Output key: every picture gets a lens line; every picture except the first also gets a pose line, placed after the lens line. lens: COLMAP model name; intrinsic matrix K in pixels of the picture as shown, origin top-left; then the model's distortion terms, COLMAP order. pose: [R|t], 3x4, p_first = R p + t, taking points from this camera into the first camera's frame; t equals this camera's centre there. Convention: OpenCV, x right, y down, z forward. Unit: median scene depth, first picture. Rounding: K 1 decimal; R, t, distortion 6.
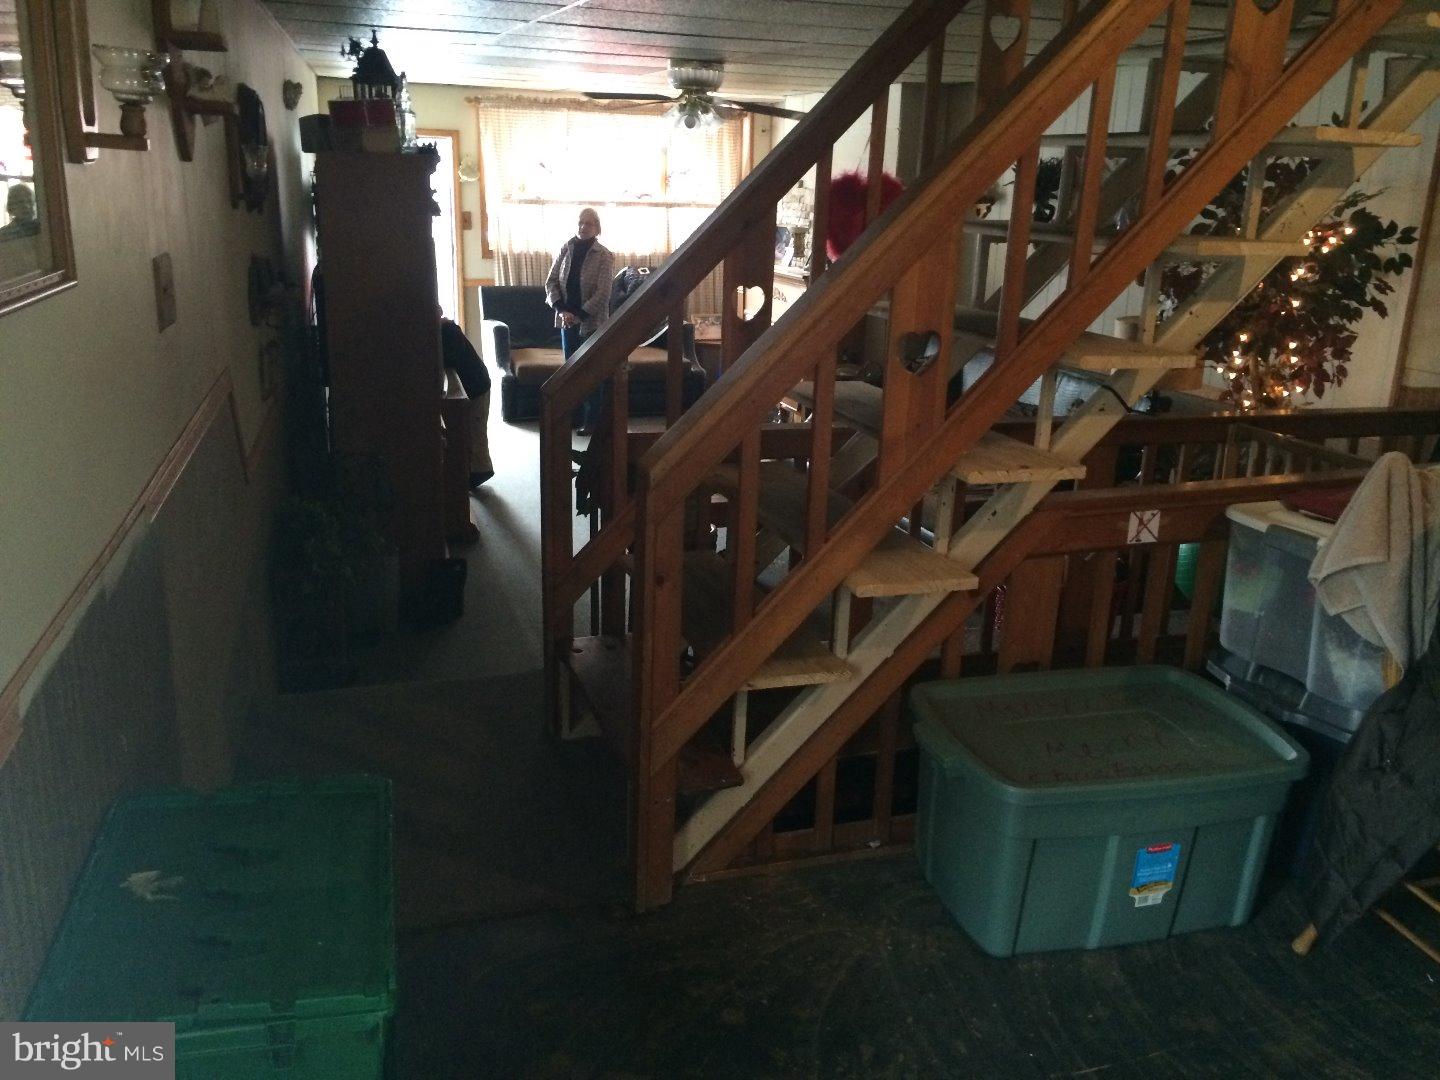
lens RADIAL K [[1256.6, 0, 716.2], [0, 1256.6, 543.0], [0, 0, 1]] dist [0.055277, -0.055310]
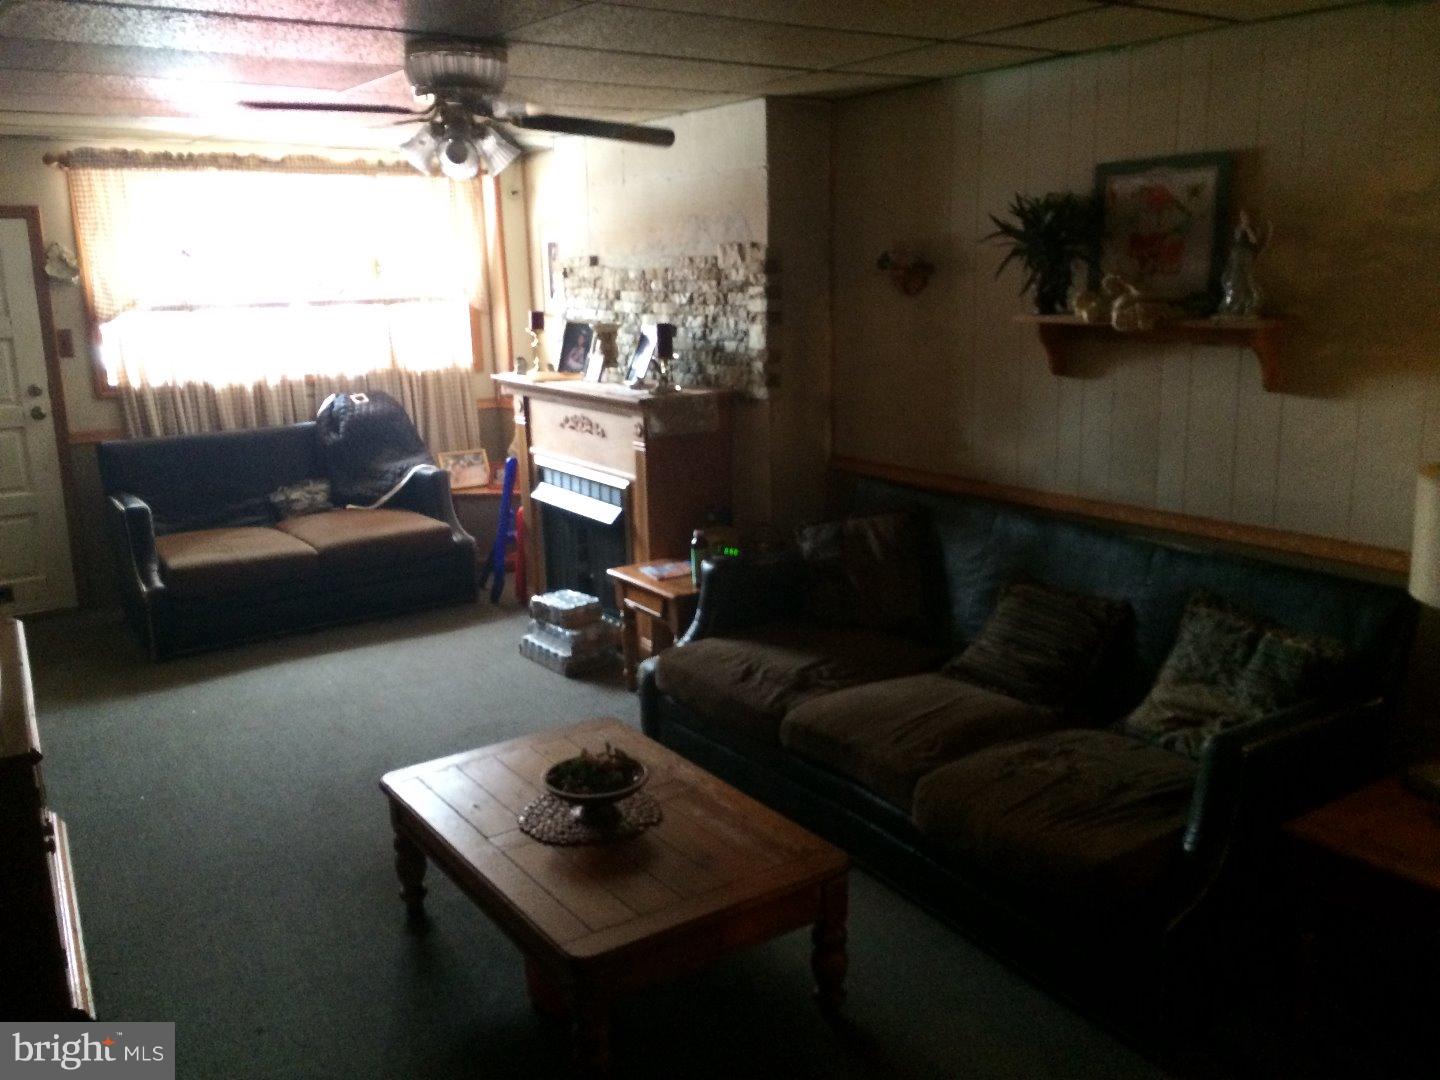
lens RADIAL K [[1256.6, 0, 724.3], [0, 1256.6, 540.1], [0, 0, 1]] dist [0.055277, -0.055310]
pose [[0.967054, -0.102235, 0.233142, -0.036349], [0.116997, 0.991855, -0.050356, -0.085888], [-0.226095, 0.075973, 0.971138, 0.310833]]
